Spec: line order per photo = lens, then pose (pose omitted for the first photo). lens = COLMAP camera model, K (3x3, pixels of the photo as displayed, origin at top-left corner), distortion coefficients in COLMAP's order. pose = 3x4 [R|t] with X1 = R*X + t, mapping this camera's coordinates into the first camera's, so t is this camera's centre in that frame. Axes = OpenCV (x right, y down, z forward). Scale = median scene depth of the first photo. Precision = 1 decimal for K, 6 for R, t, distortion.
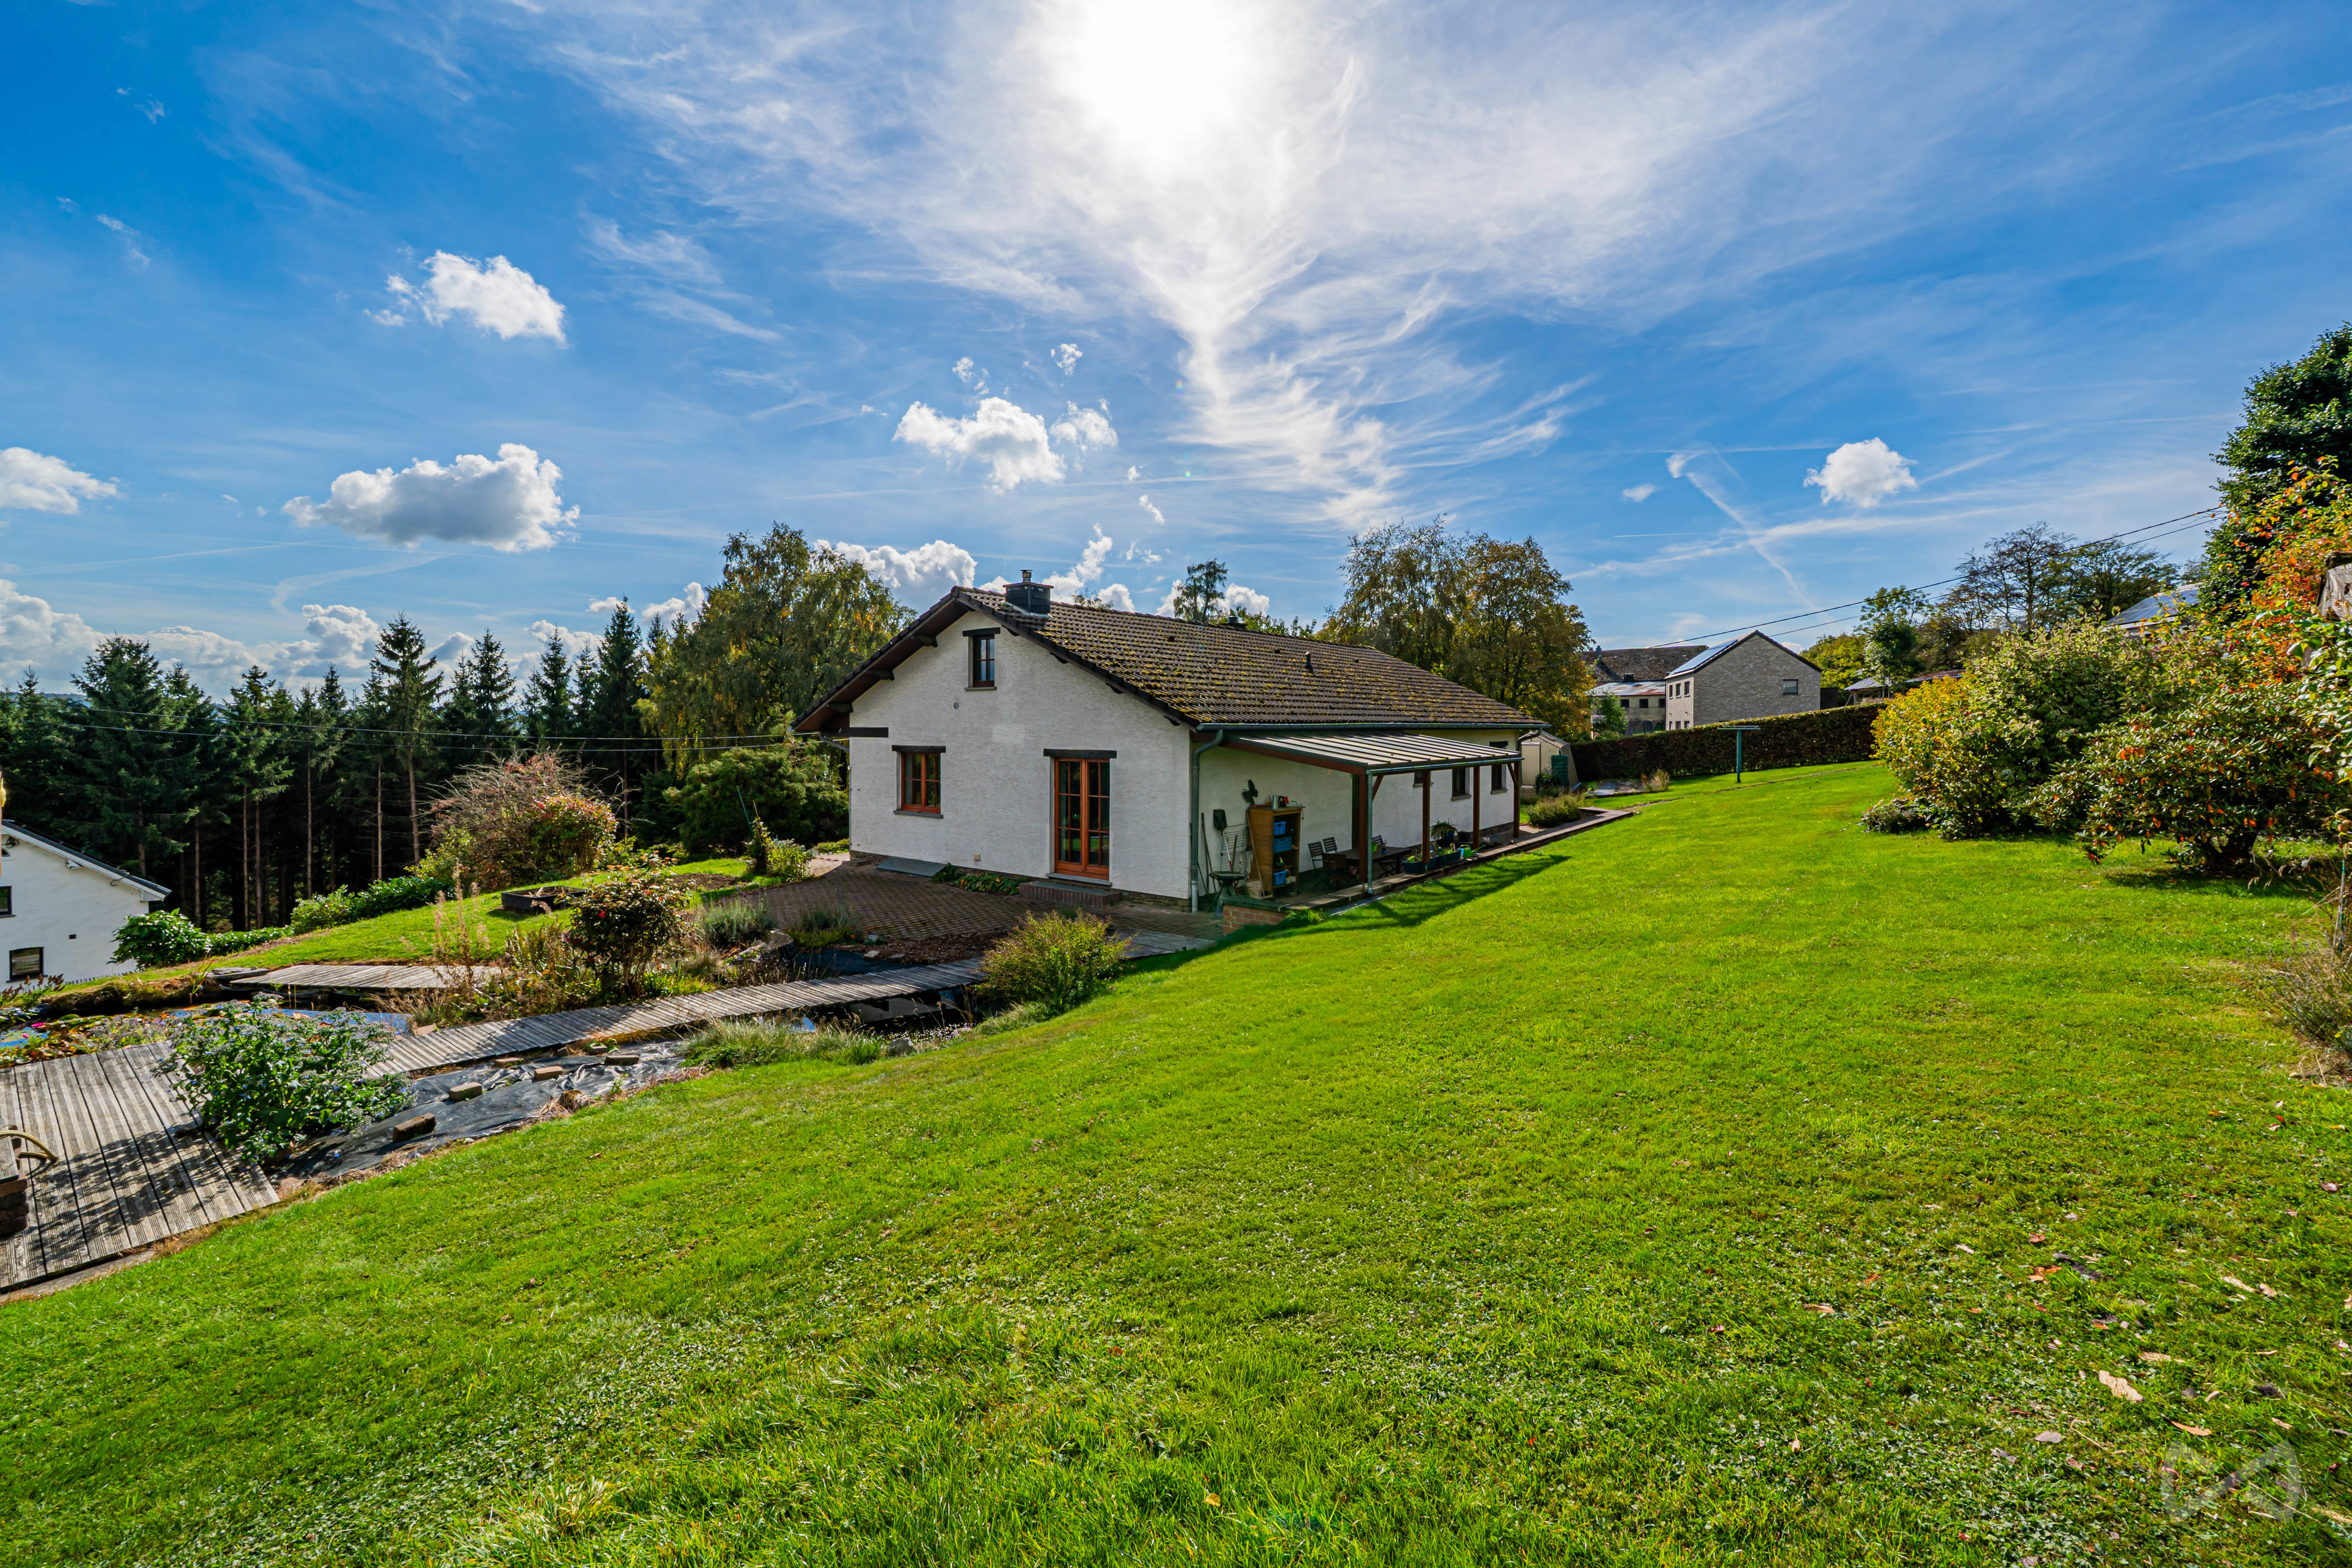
lens RADIAL K [[960.8, 0, 1216.2], [0, 960.8, 736.4], [0, 0, 1]] dist [-0.002304, -0.000909]
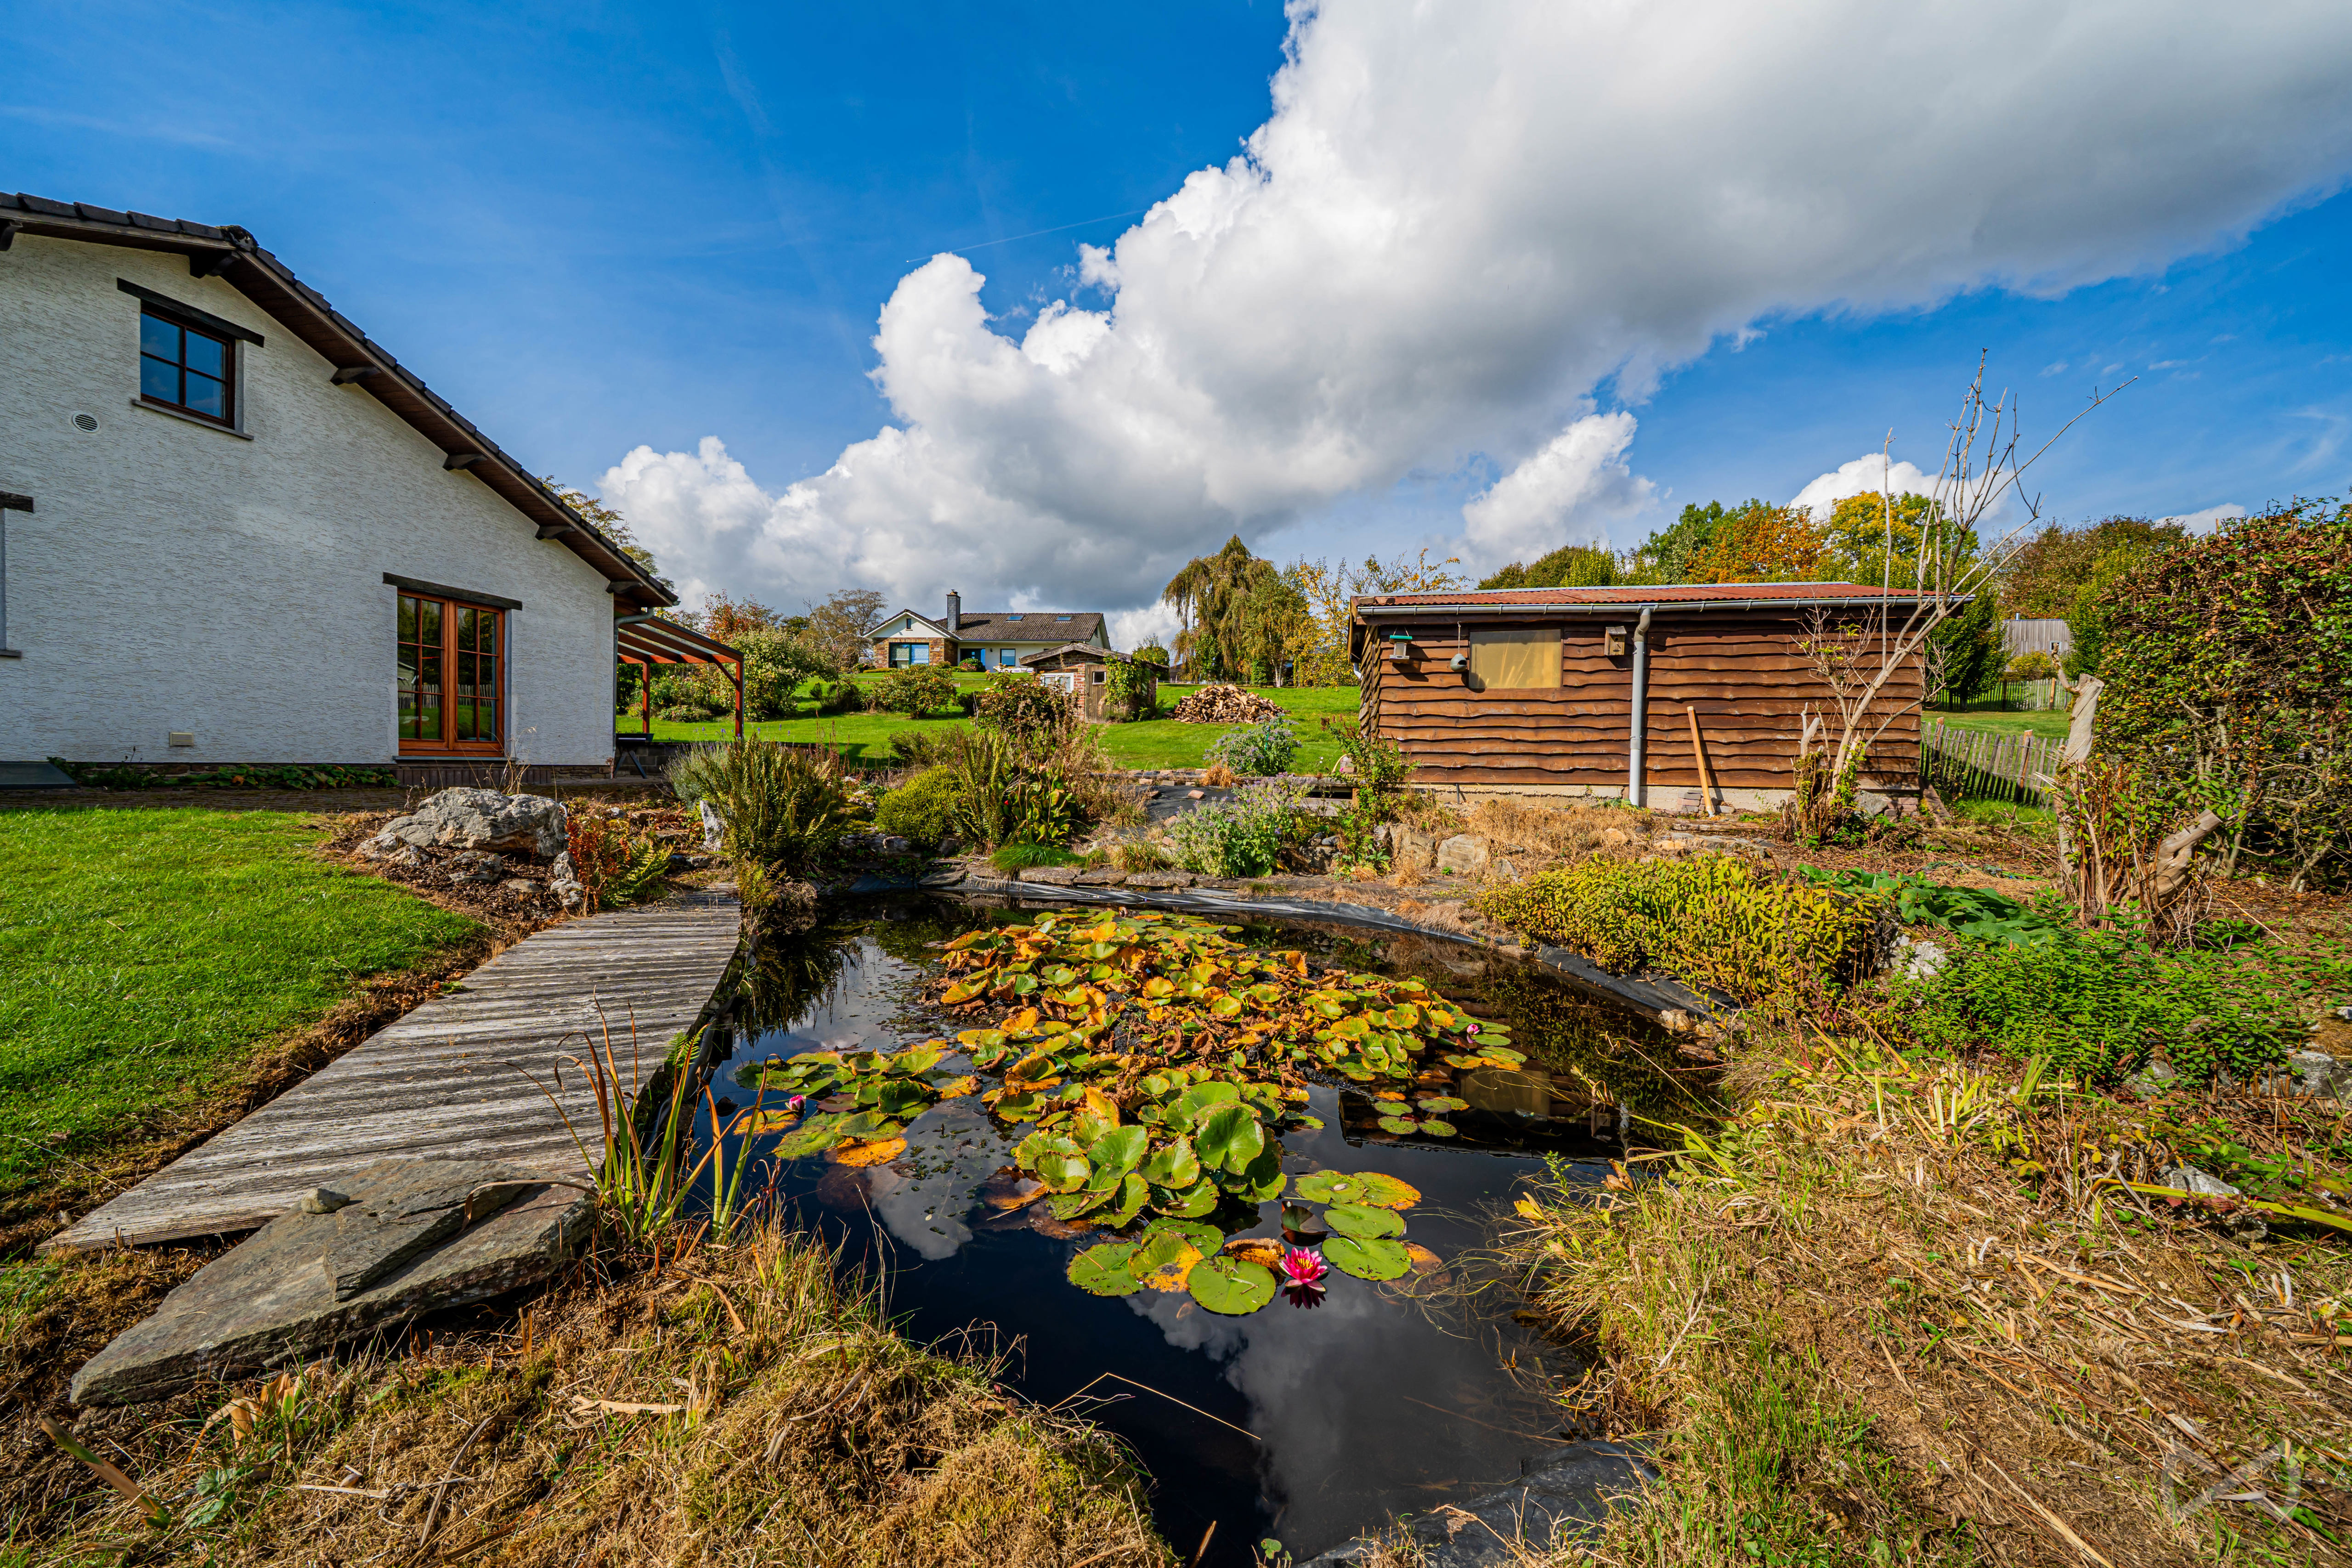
lens RADIAL K [[830.9, 0, 1167.5], [0, 830.9, 782.7], [0, 0, 1]] dist [-0.004493, -0.000207]
pose [[-0.462894, -0.028339, 0.885961, -0.379389], [-0.004959, 0.999556, 0.029381, 0.056054], [-0.886400, 0.009207, -0.462829, 0.310399]]
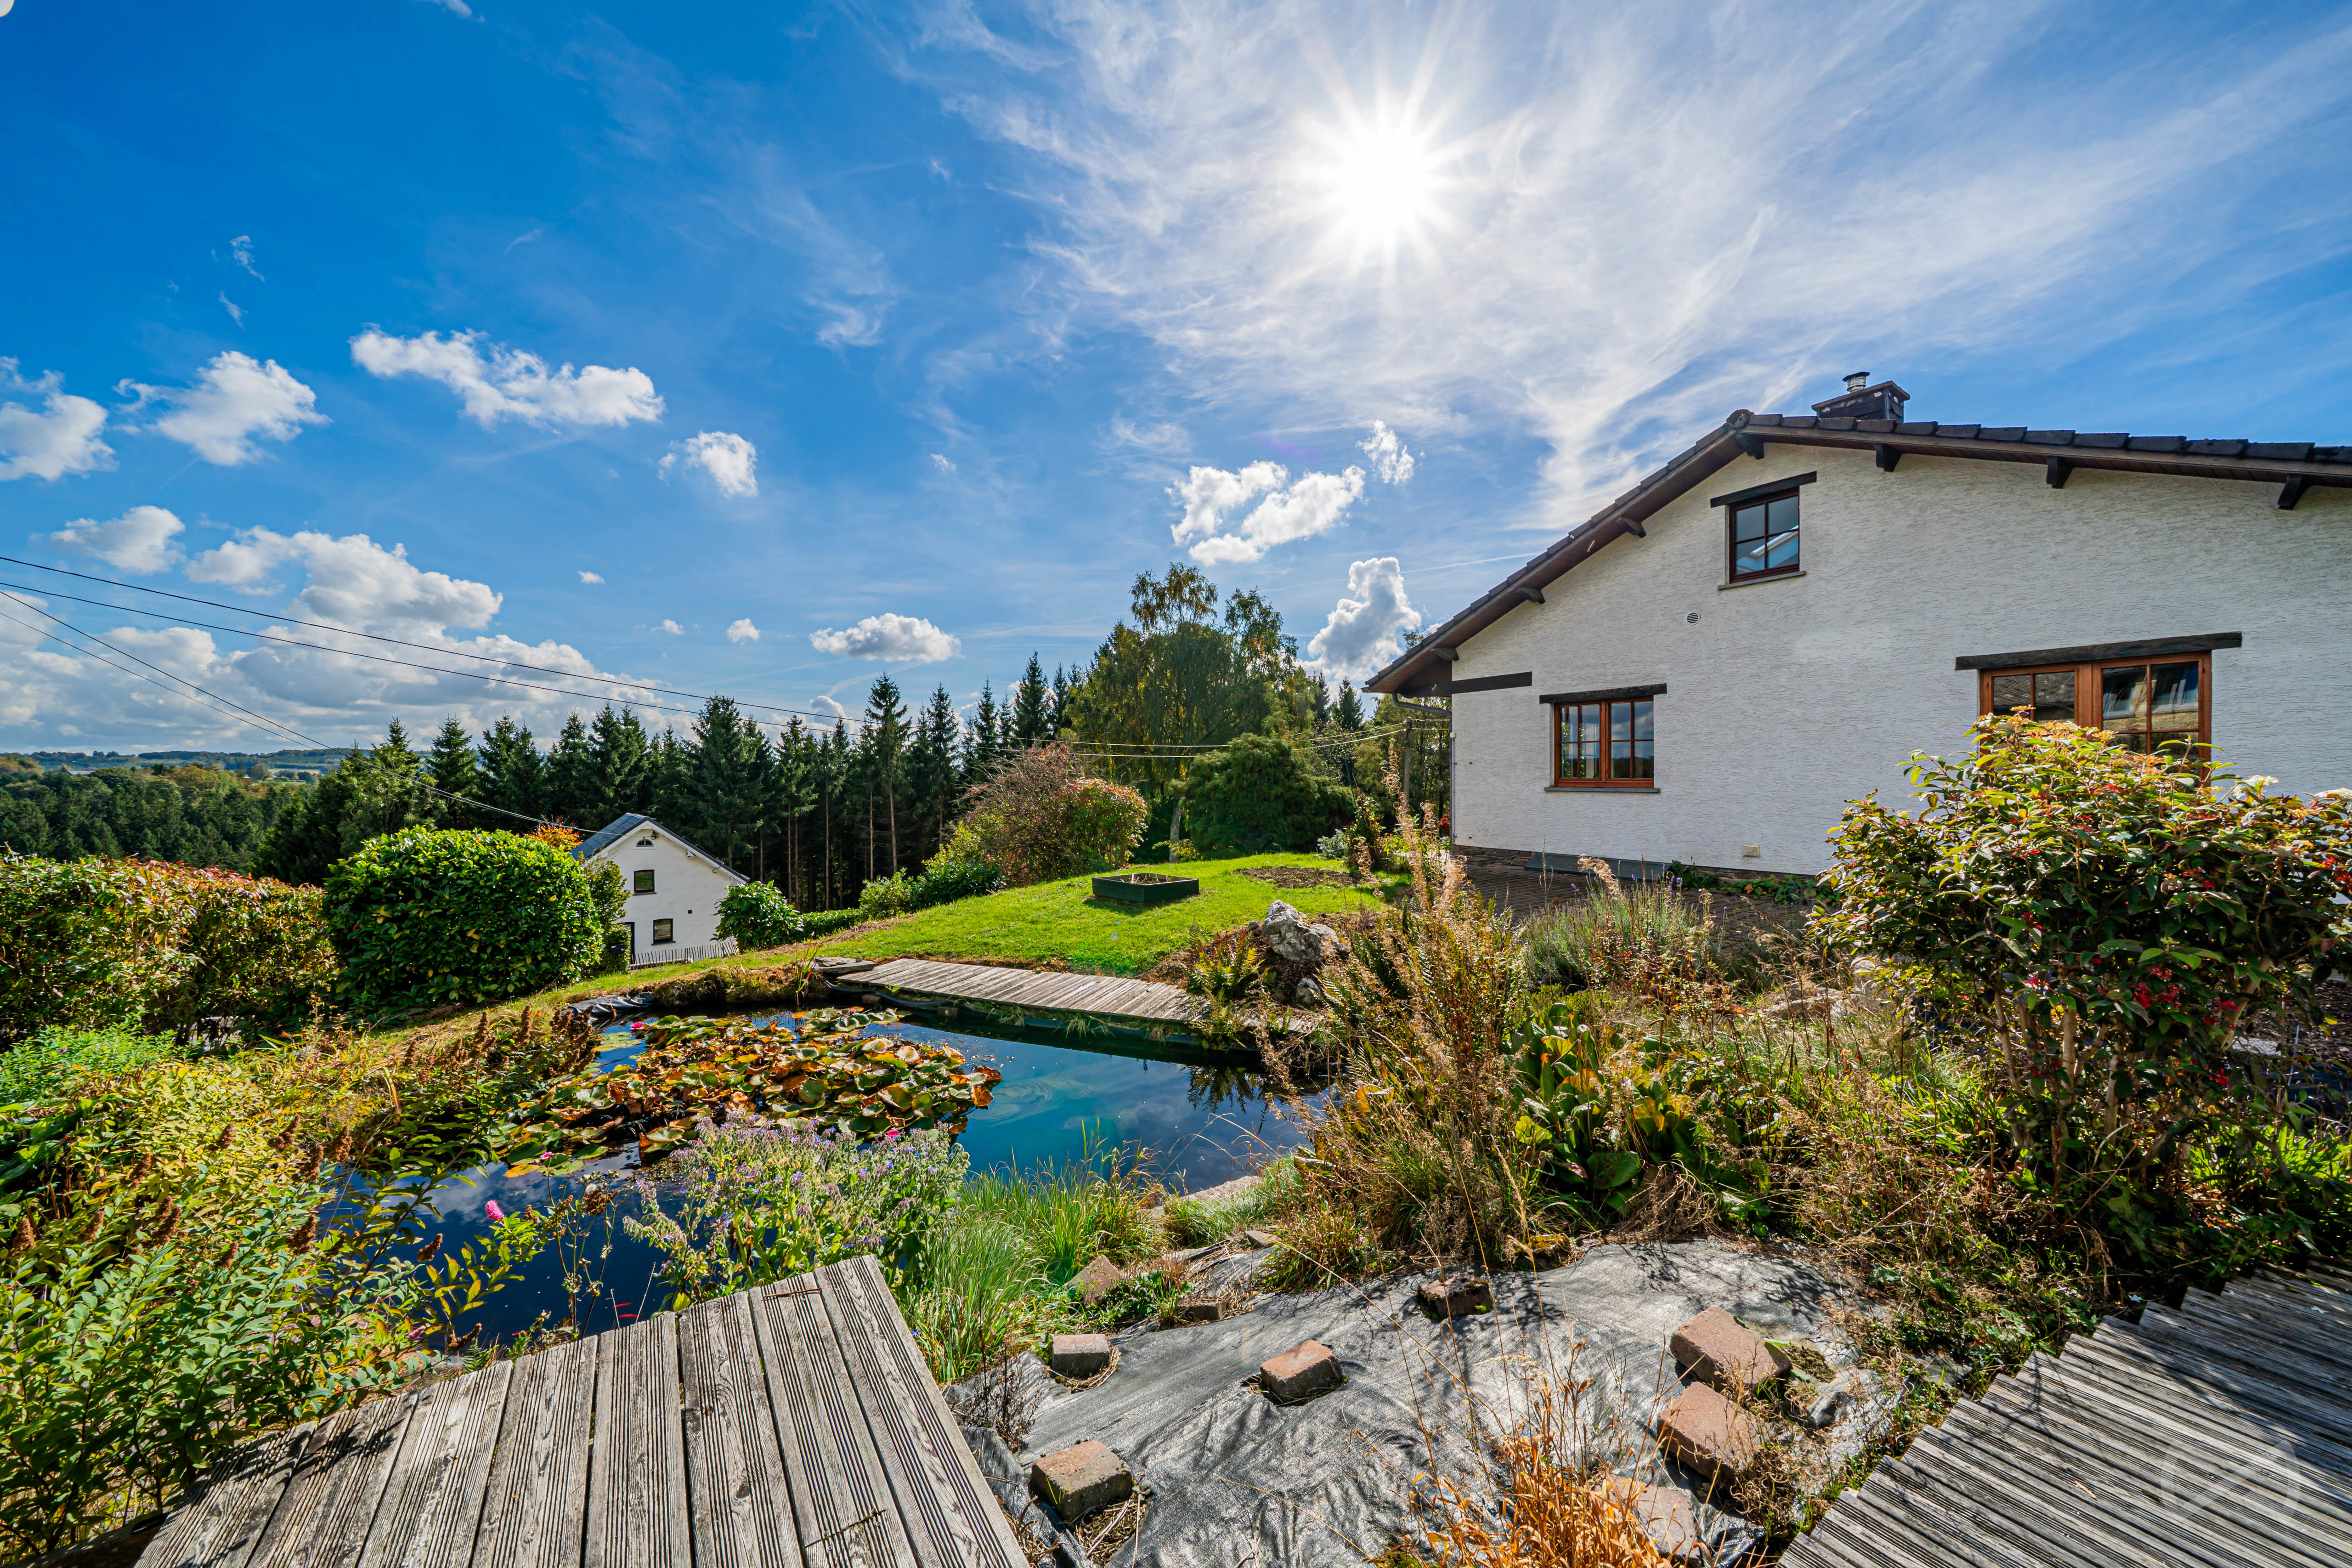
lens RADIAL K [[830.9, 0, 1167.5], [0, 830.9, 782.7], [0, 0, 1]] dist [-0.004493, -0.000207]
pose [[0.937162, -0.004345, -0.348866, -0.176299], [0.004165, 0.999991, -0.001265, 0.033755], [0.348868, -0.000267, 0.937172, 0.152363]]
